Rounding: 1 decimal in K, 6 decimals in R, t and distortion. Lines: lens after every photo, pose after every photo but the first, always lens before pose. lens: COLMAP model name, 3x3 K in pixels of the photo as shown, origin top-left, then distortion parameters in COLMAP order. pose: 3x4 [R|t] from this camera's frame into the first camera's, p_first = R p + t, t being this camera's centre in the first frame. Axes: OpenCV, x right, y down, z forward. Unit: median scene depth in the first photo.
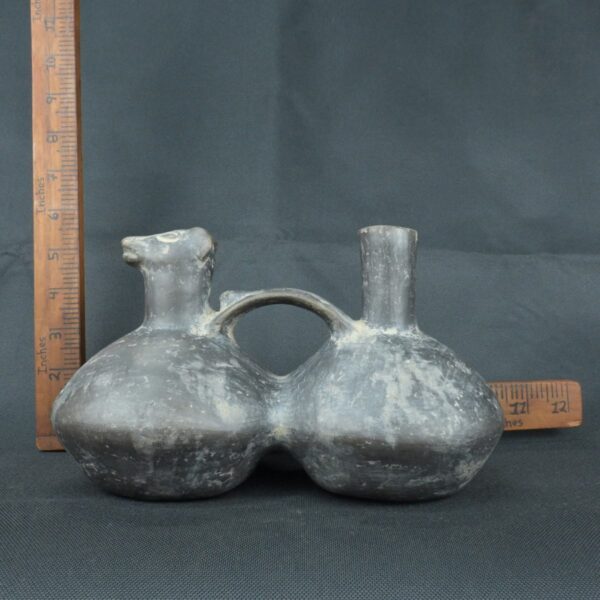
lens RADIAL K [[655.5, 0, 301.6], [0, 655.5, 297.9], [0, 0, 1]] dist [-0.001749, 0.000000]
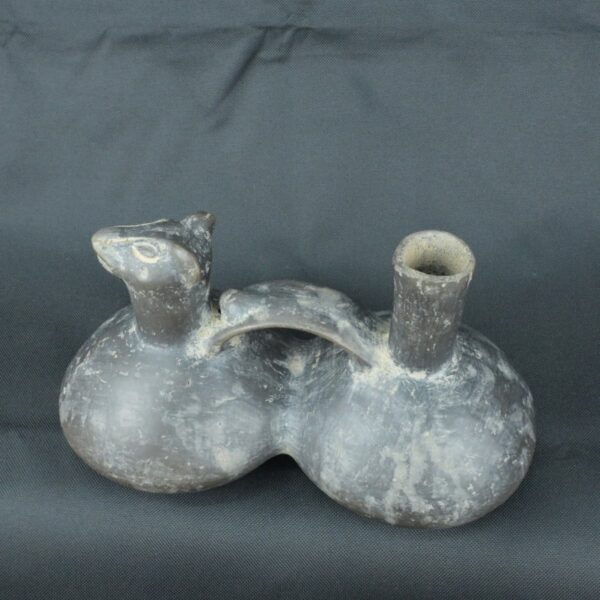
lens RADIAL K [[668.7, 0, 302.4], [0, 668.7, 301.6], [0, 0, 1]] dist [-0.006002, 0.000000]
pose [[0.989189, 0.089873, -0.115882, 0.085366], [0.014444, 0.726651, 0.686855, -0.646692], [0.145935, -0.681103, 0.717497, 0.454249]]
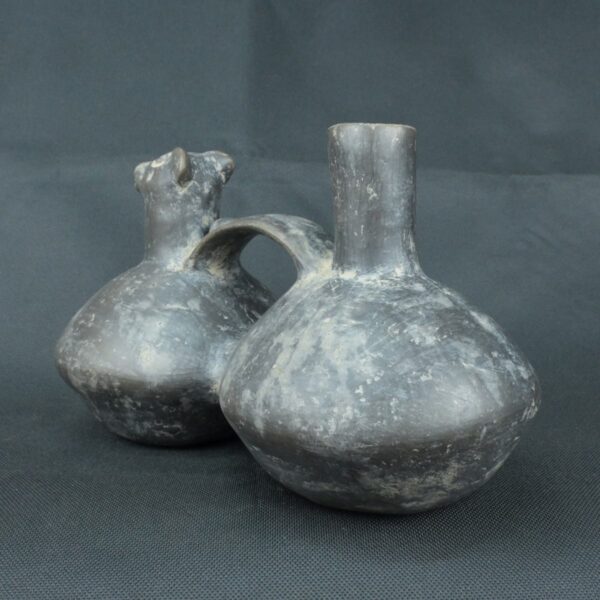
lens RADIAL K [[668.7, 0, 302.7], [0, 668.7, 299.4], [0, 0, 1]] dist [-0.006002, 0.000000]
pose [[0.770837, 0.061854, -0.634023, 0.598227], [0.032674, 0.990126, 0.136319, -0.024930], [0.636194, -0.125795, 0.761205, 0.433915]]
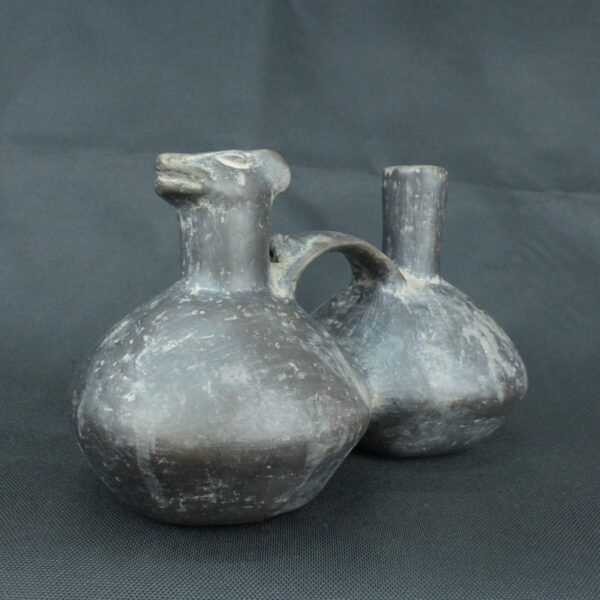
lens RADIAL K [[668.7, 0, 298.6], [0, 668.7, 301.4], [0, 0, 1]] dist [-0.006002, 0.000000]
pose [[0.748626, -0.064347, 0.659863, -0.693638], [-0.041601, 0.988759, 0.143616, -0.053064], [-0.661686, -0.134966, 0.737533, 0.438655]]
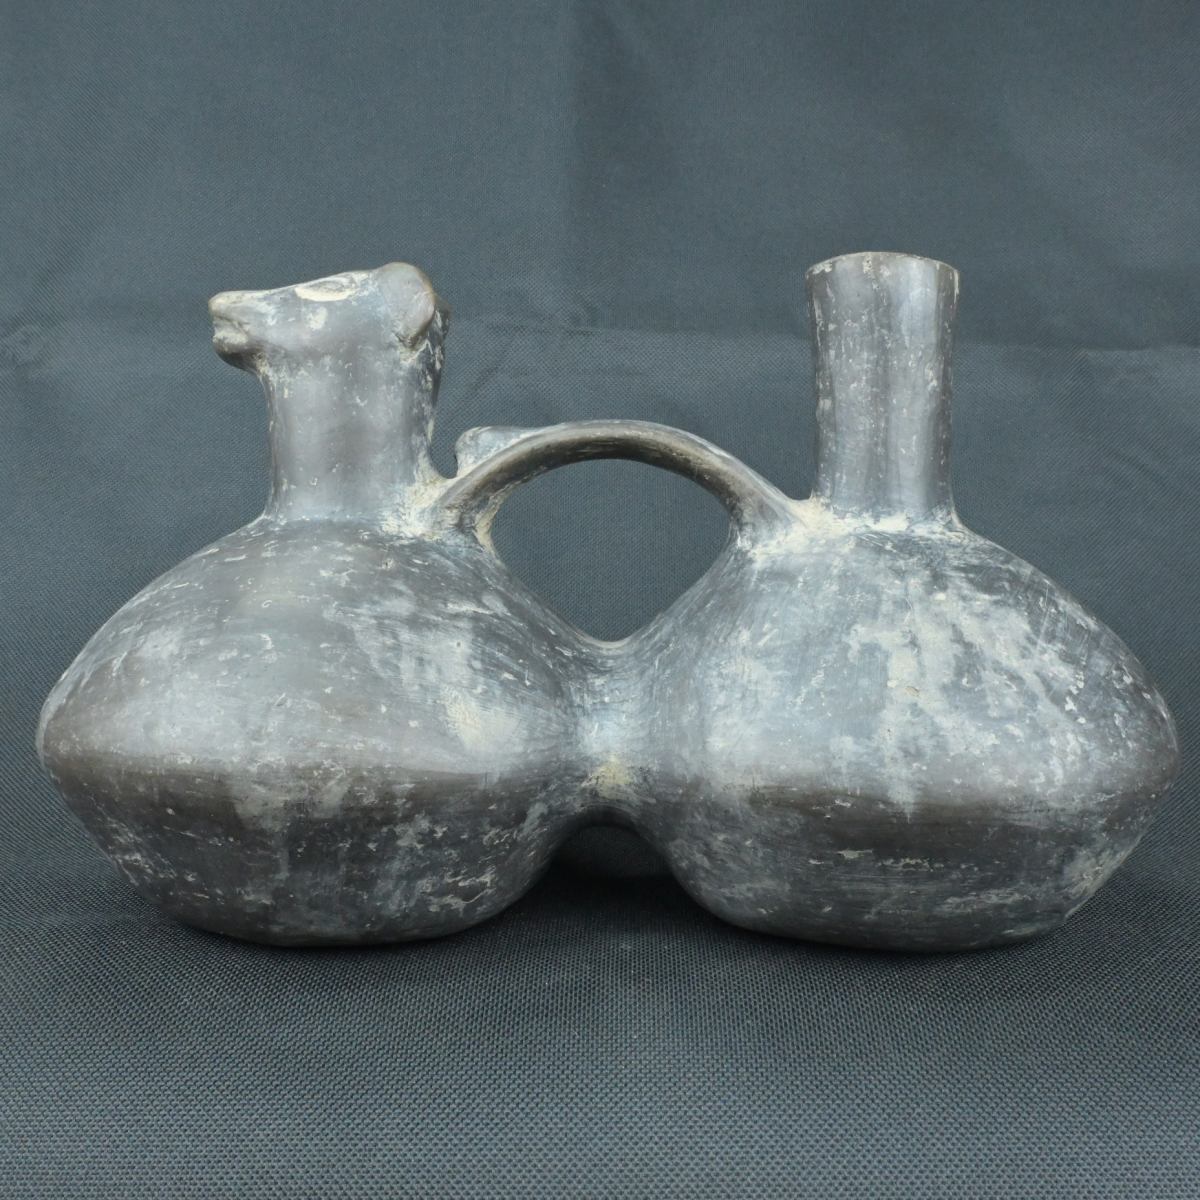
lens RADIAL K [[1337.4, 0, 602.9], [0, 1337.4, 598.5], [0, 0, 1]] dist [-0.006002, 0.000000]
pose [[0.999710, -0.001764, -0.024035, -0.018306], [0.003203, 0.998196, 0.059947, 0.049911], [0.023885, -0.060006, 0.997912, 0.205920]]
